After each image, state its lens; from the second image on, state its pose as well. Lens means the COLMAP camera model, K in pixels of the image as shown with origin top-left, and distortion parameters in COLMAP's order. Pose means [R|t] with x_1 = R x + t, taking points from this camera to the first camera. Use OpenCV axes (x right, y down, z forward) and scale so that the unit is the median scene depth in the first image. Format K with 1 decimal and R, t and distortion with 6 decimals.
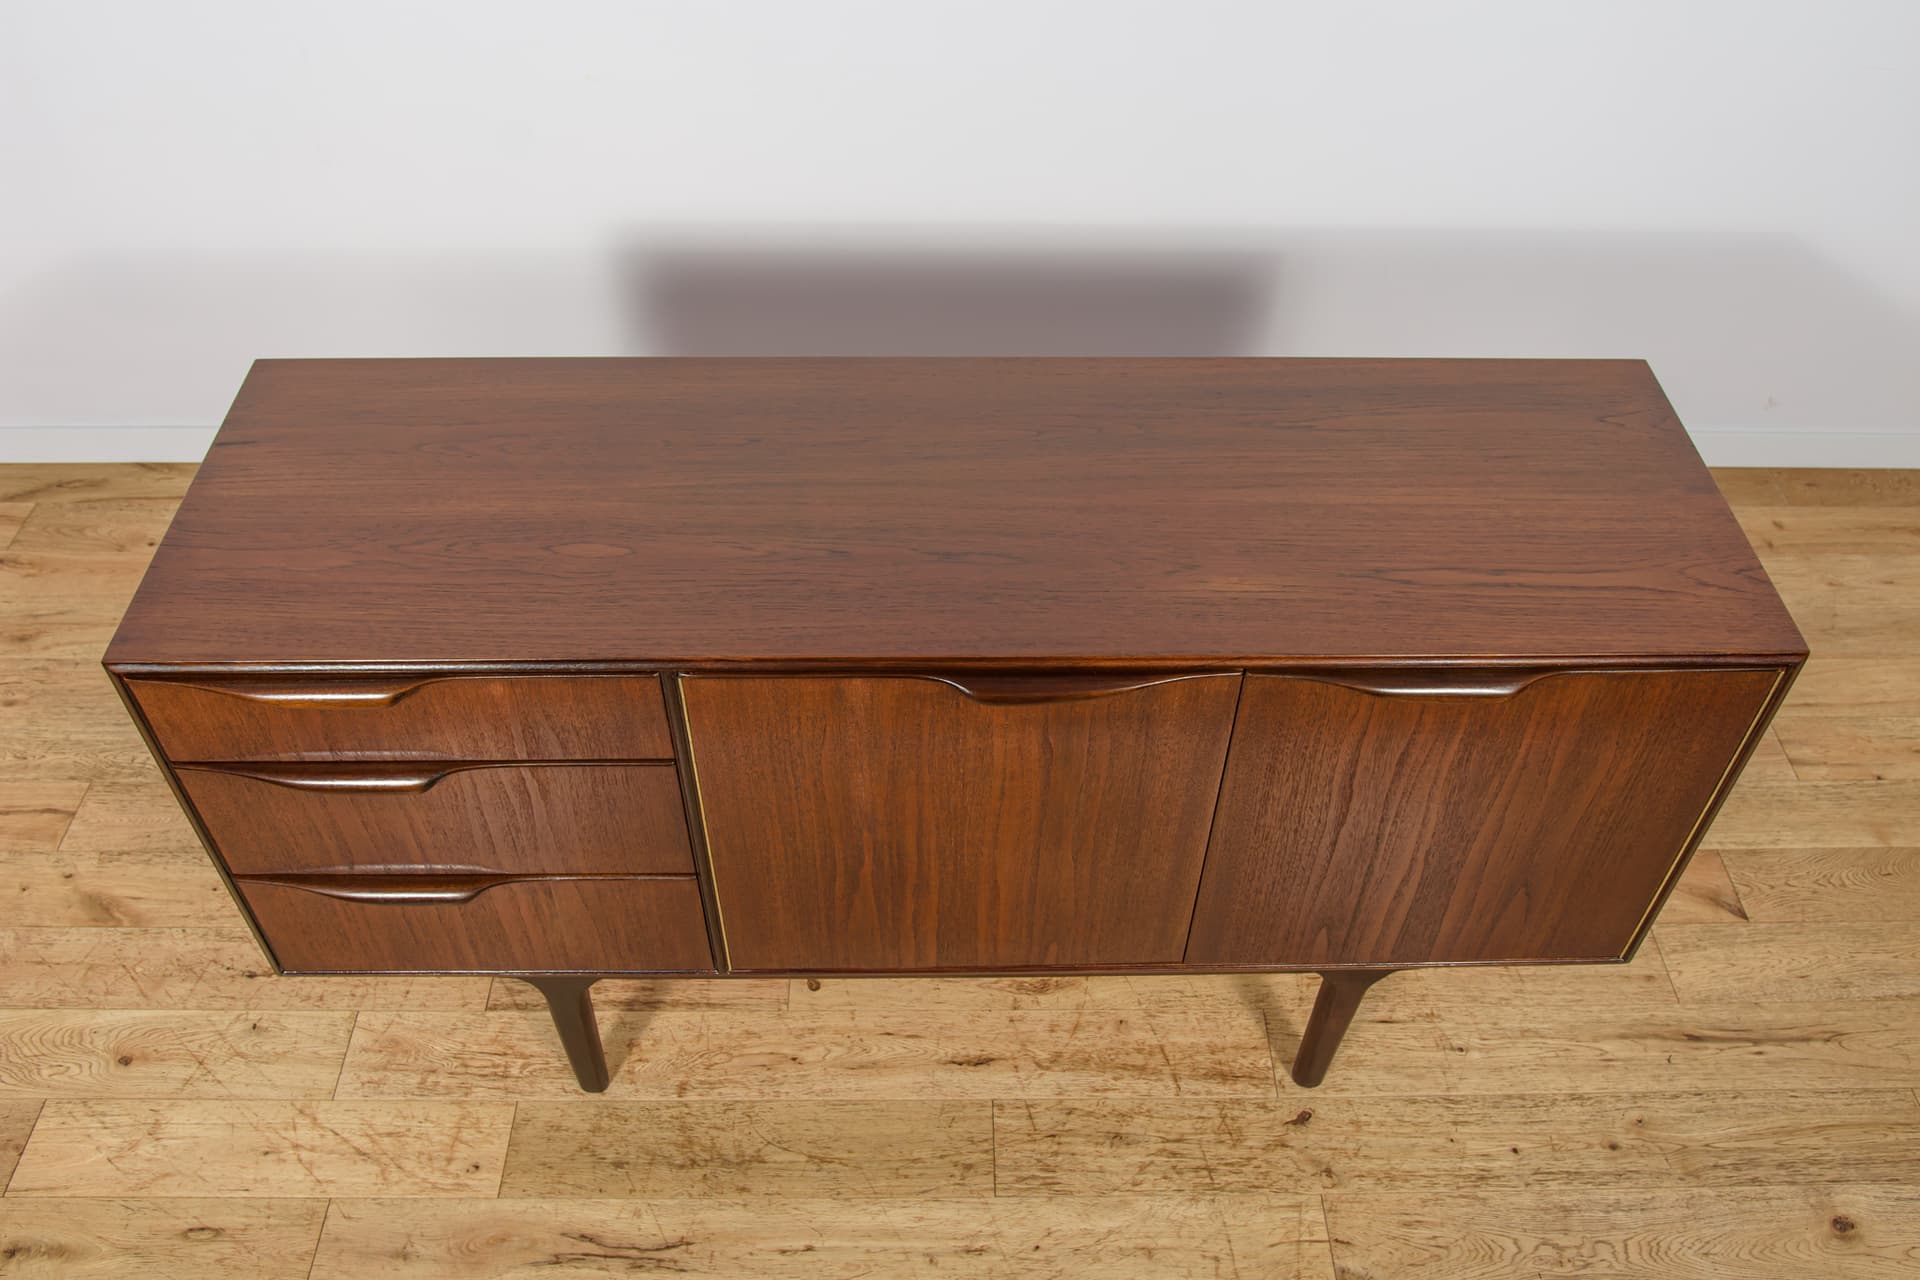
lens RADIAL K [[1572.3, 0, 974.7], [0, 1572.3, 676.9], [0, 0, 1]] dist [-0.072728, 0.067117]
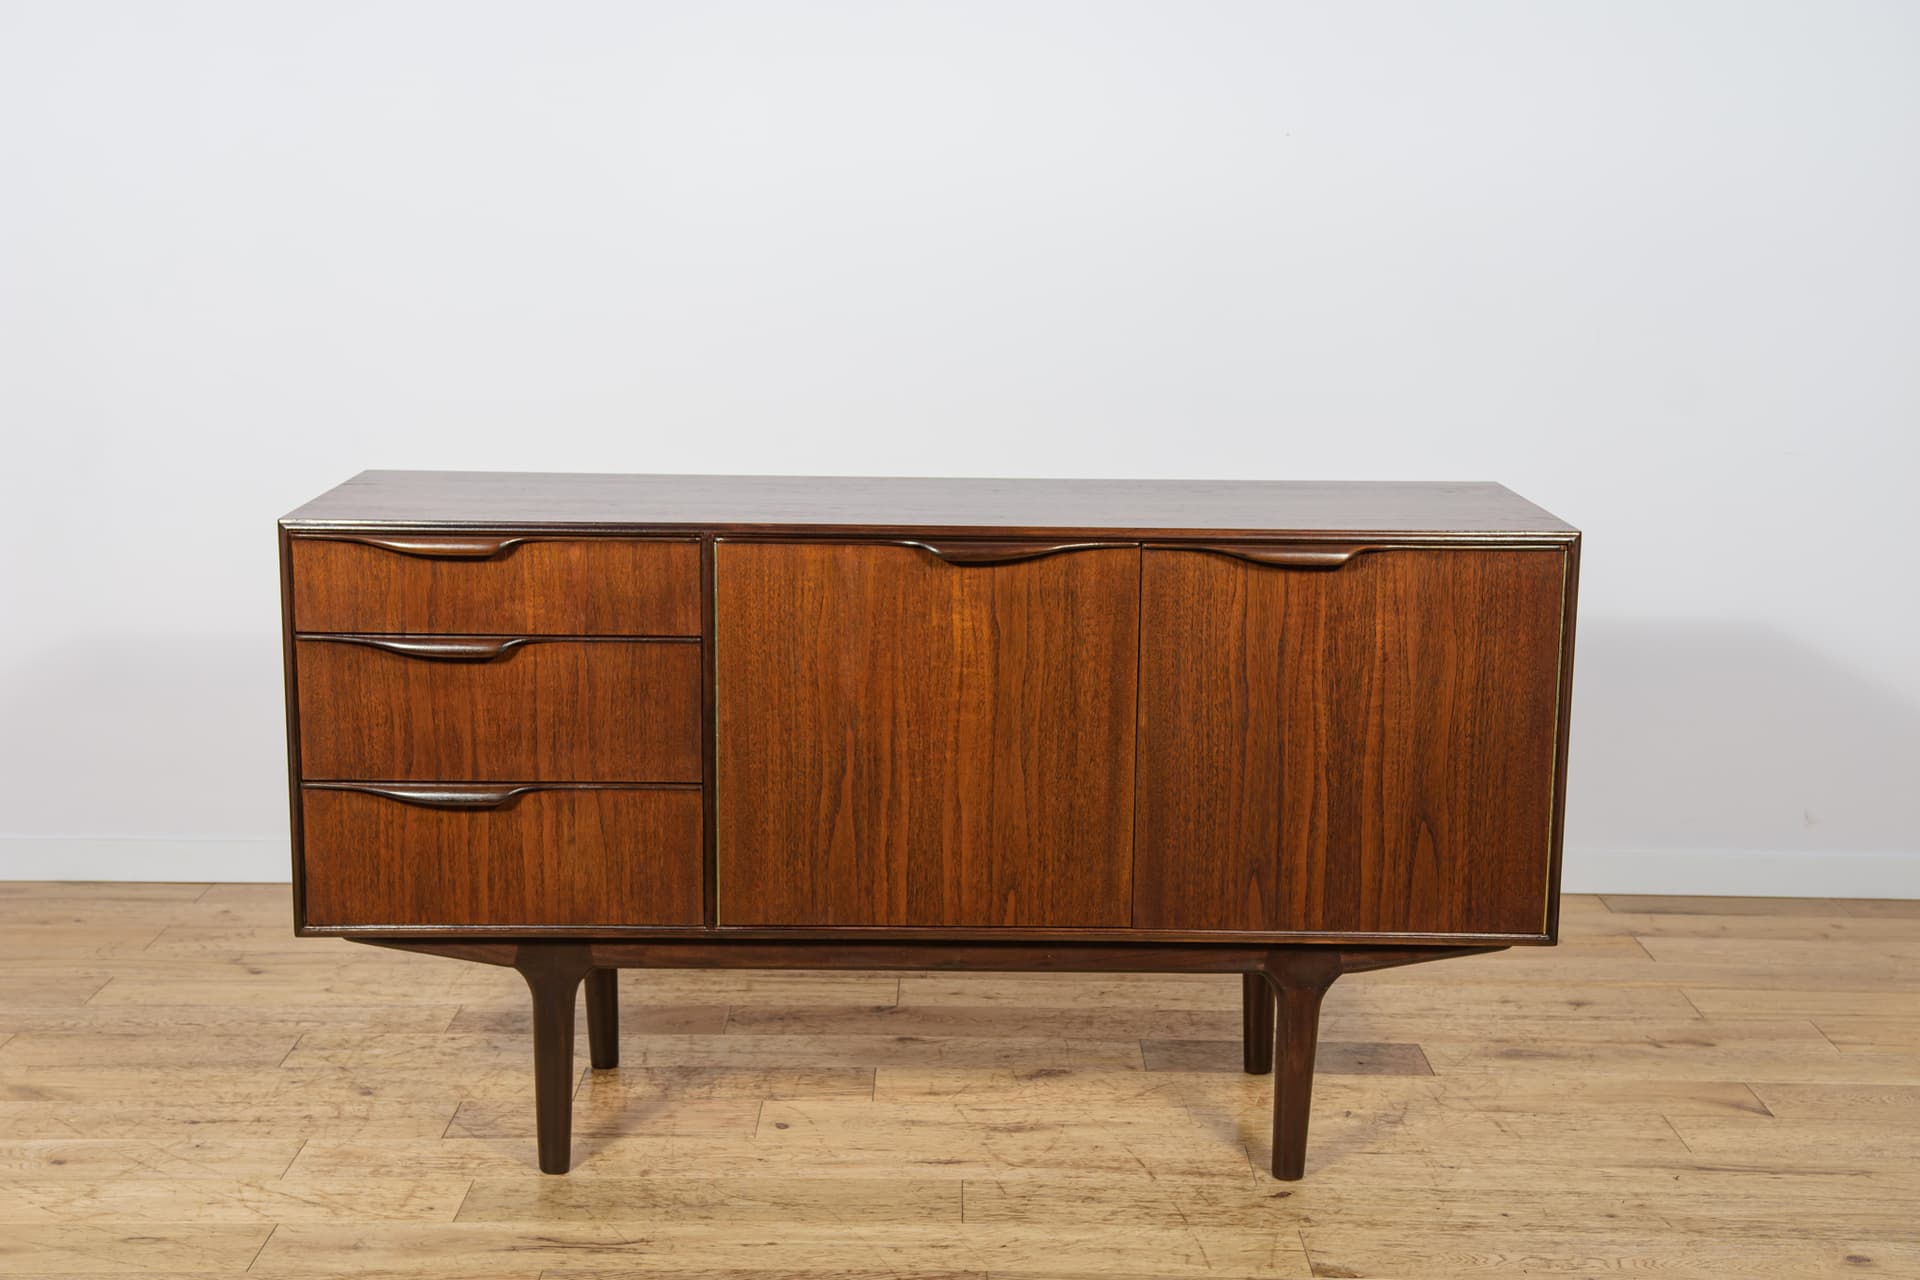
lens RADIAL K [[2654.4, 0, 980.8], [0, 2654.4, 691.5], [0, 0, 1]] dist [0.130219, 0.000000]
pose [[0.999927, -0.004462, -0.011228, 0.044919], [-0.002787, 0.819036, -0.573736, 1.017826], [0.011756, 0.573725, 0.818963, -0.562843]]
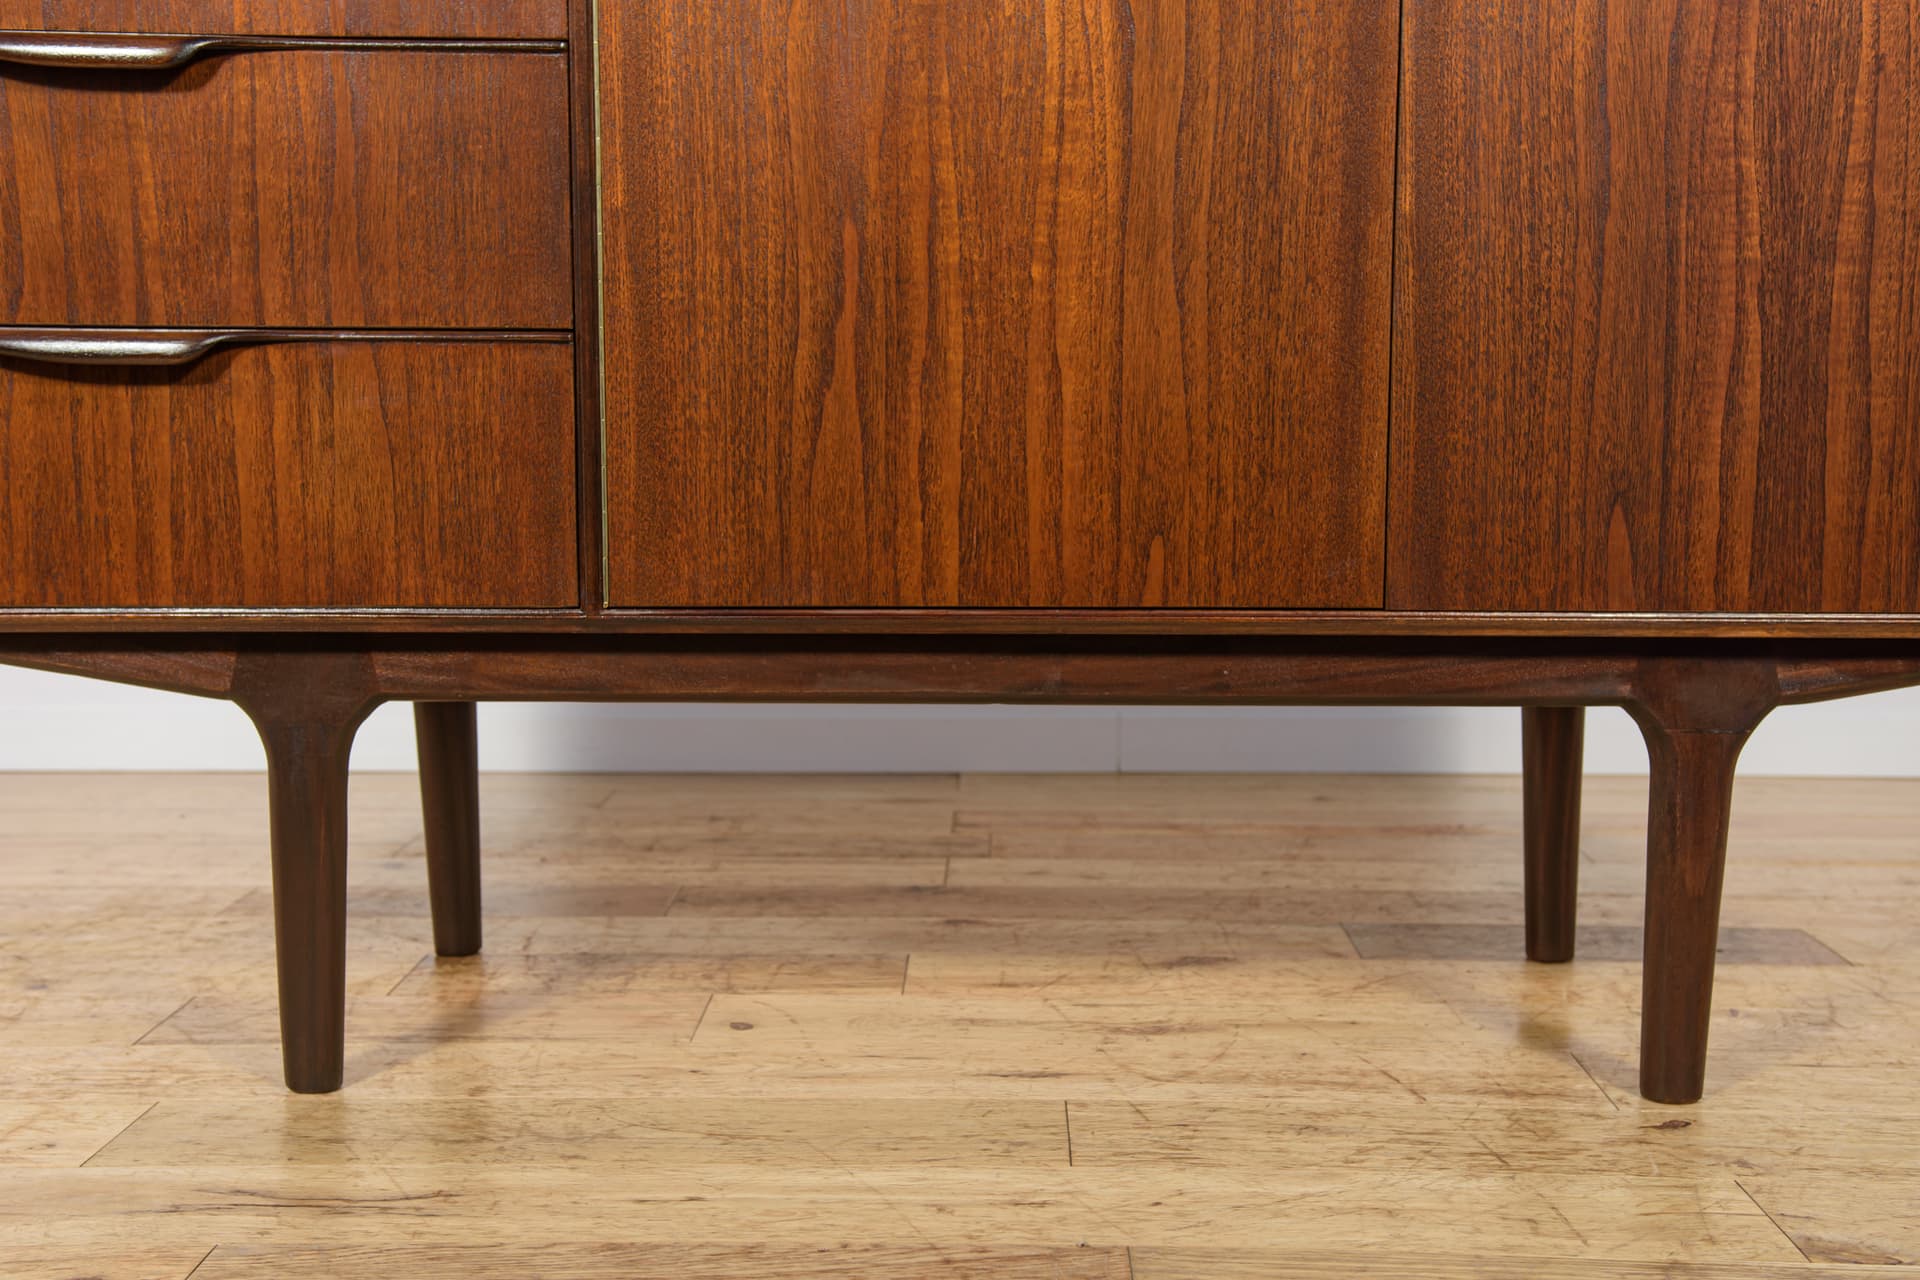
lens RADIAL K [[2363.2, 0, 975.4], [0, 2363.2, 676.6], [0, 0, 1]] dist [0.079066, 0.000000]
pose [[0.999458, -0.012323, -0.030538, 0.007581], [-0.010196, 0.765977, -0.642788, 0.701157], [0.031313, 0.642750, 0.765435, 0.312098]]
